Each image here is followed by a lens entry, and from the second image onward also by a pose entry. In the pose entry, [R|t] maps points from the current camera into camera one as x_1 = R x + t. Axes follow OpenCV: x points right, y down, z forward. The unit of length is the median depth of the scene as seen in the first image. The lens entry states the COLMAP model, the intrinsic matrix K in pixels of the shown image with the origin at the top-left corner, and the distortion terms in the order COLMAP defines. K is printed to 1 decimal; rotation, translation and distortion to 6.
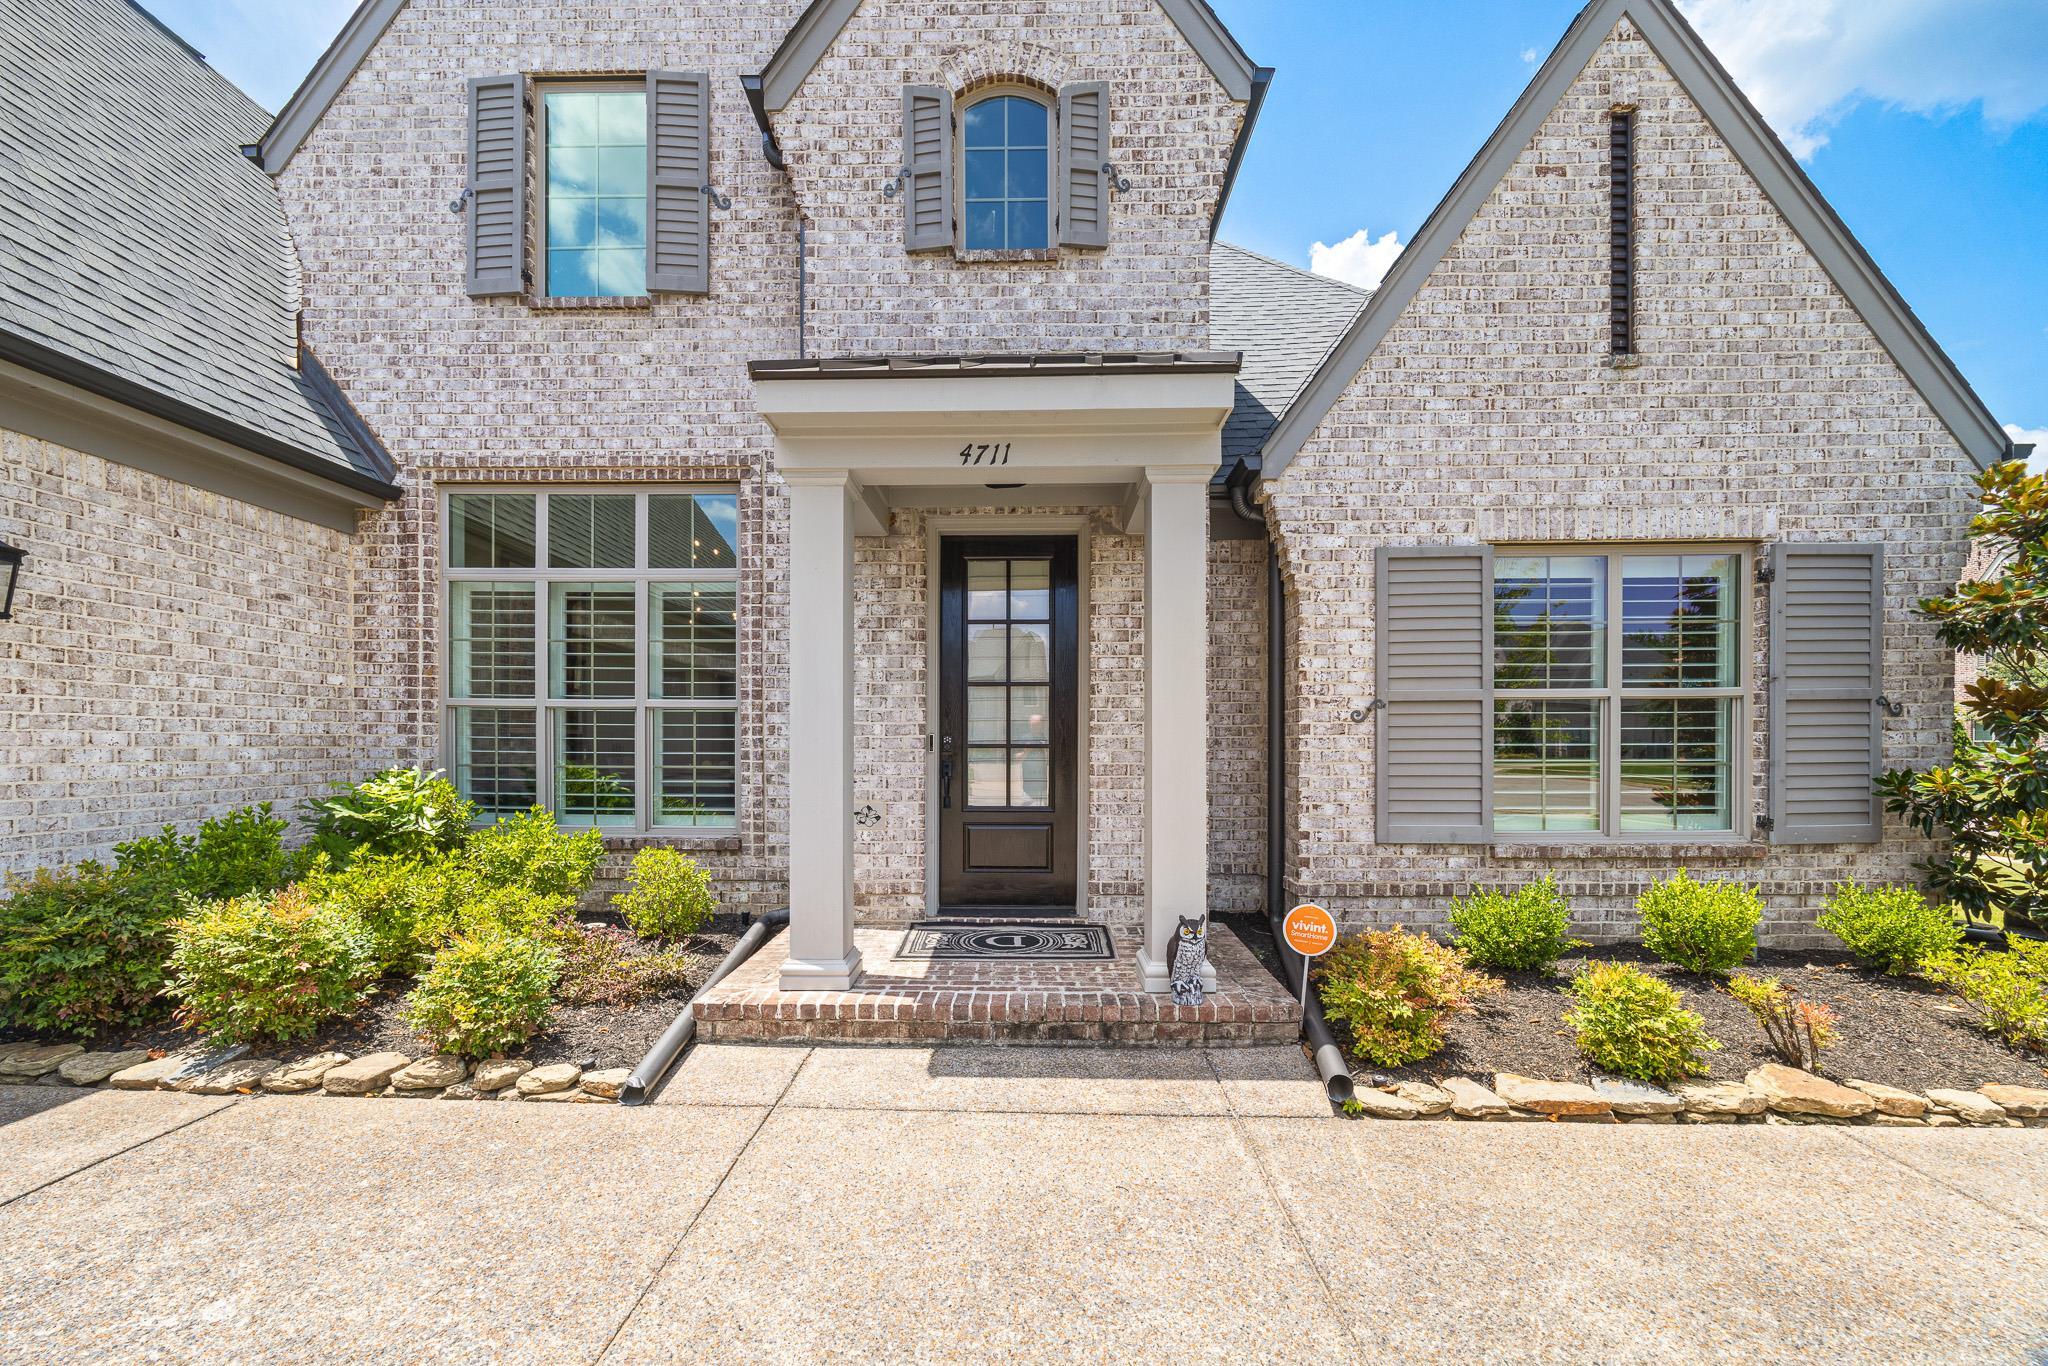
lens RADIAL K [[784.0, 0, 1011.9], [0, 784.0, 750.4], [0, 0, 1]] dist [-0.003923, -0.000134]
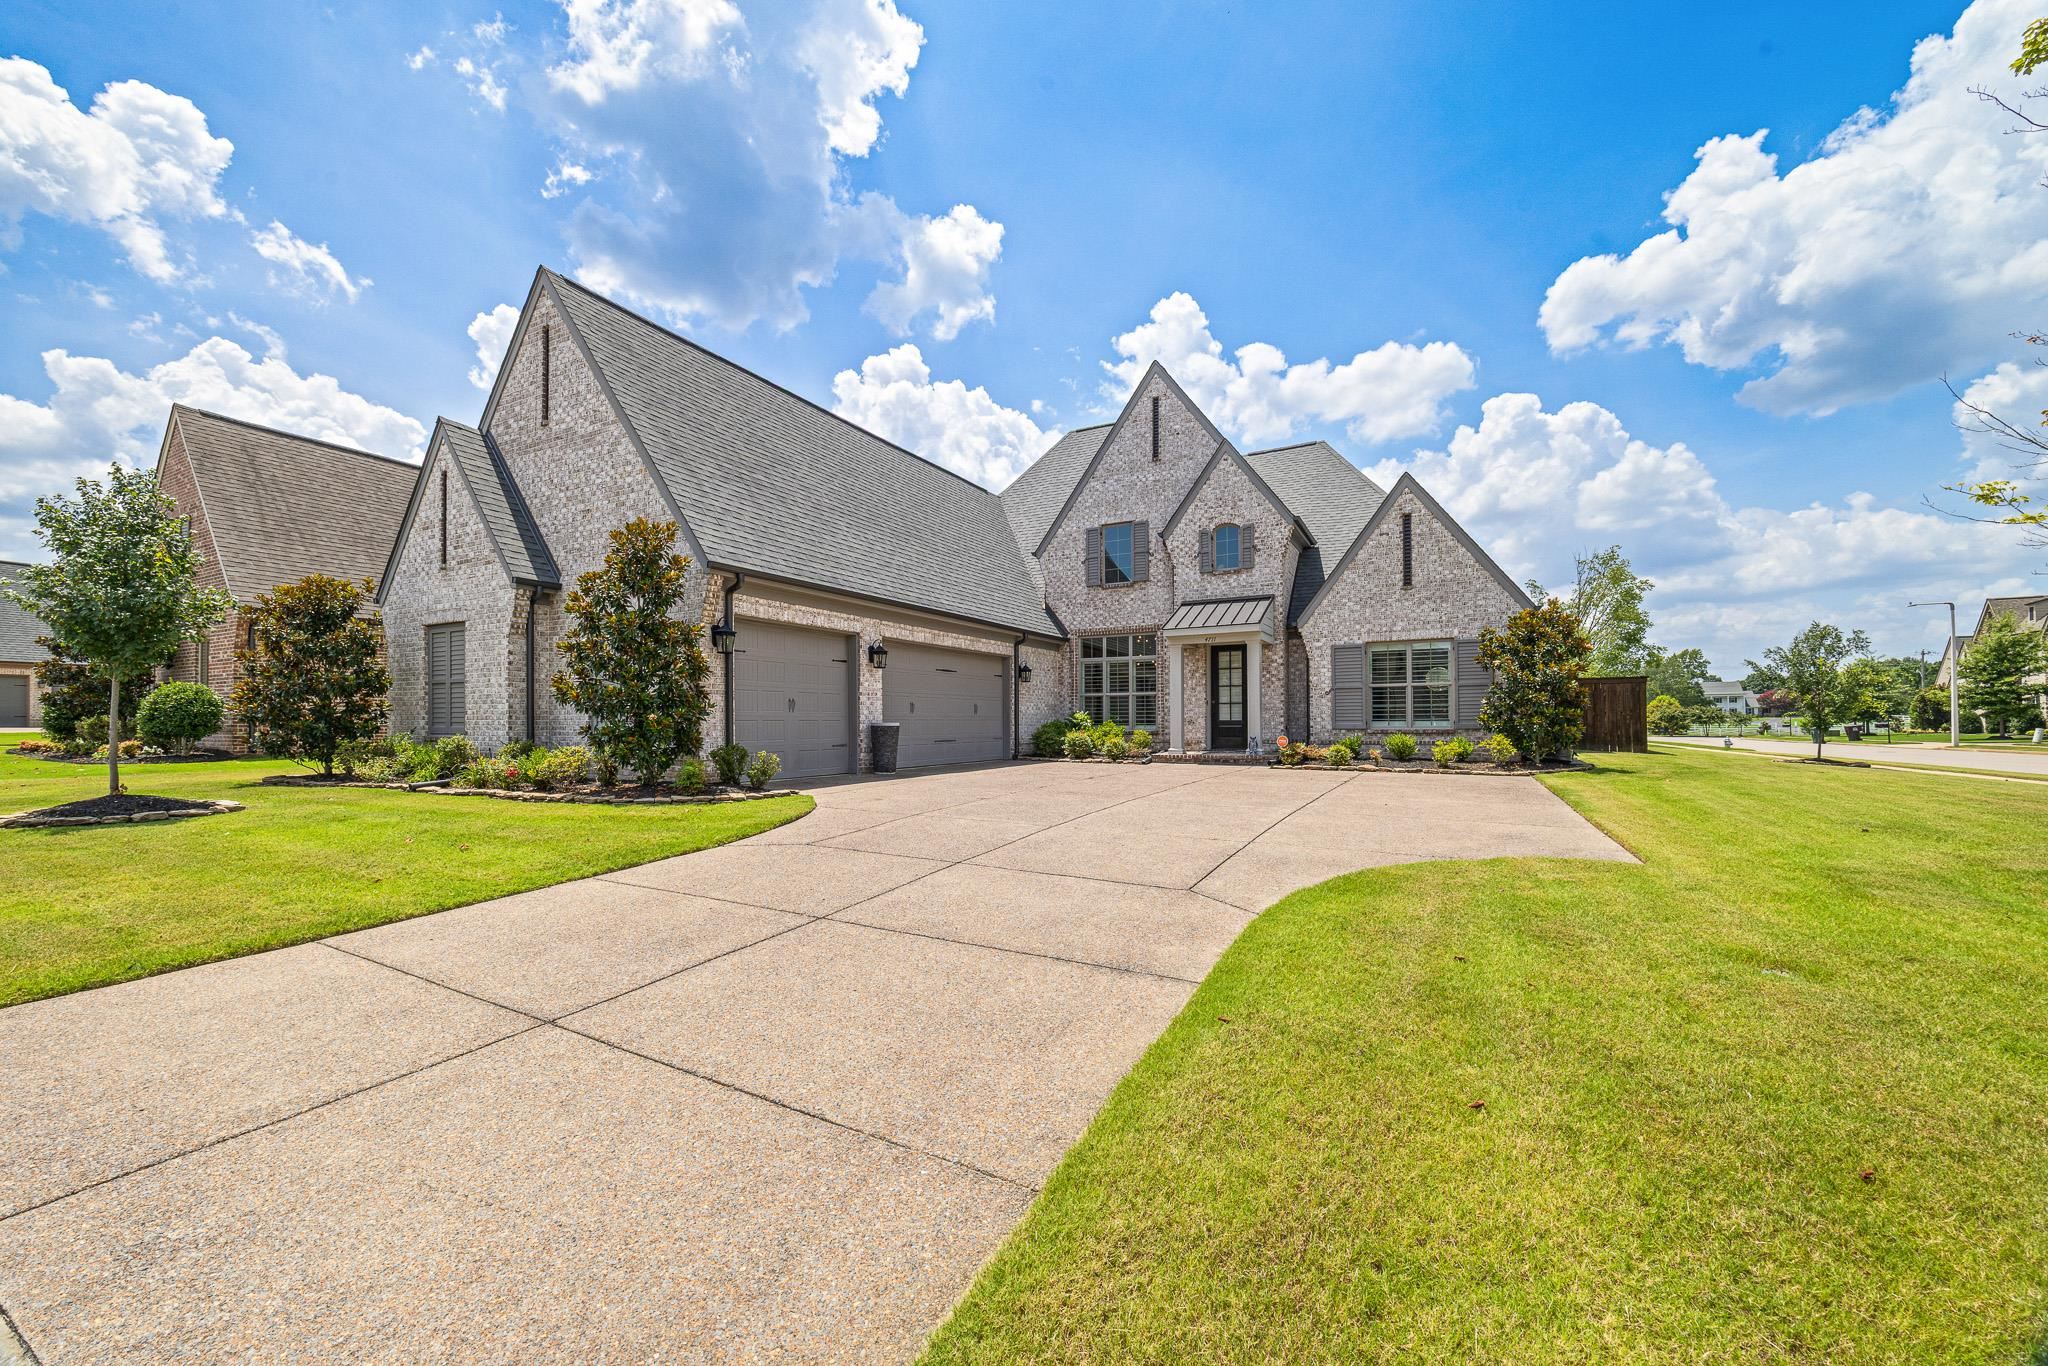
lens RADIAL K [[784.0, 0, 995.6], [0, 784.0, 722.8], [0, 0, 1]] dist [-0.003923, -0.000134]
pose [[0.871038, -0.006196, -0.491177, 0.854446], [0.004283, 0.999978, -0.005019, 0.100882], [0.491197, 0.002268, 0.871045, -2.761788]]
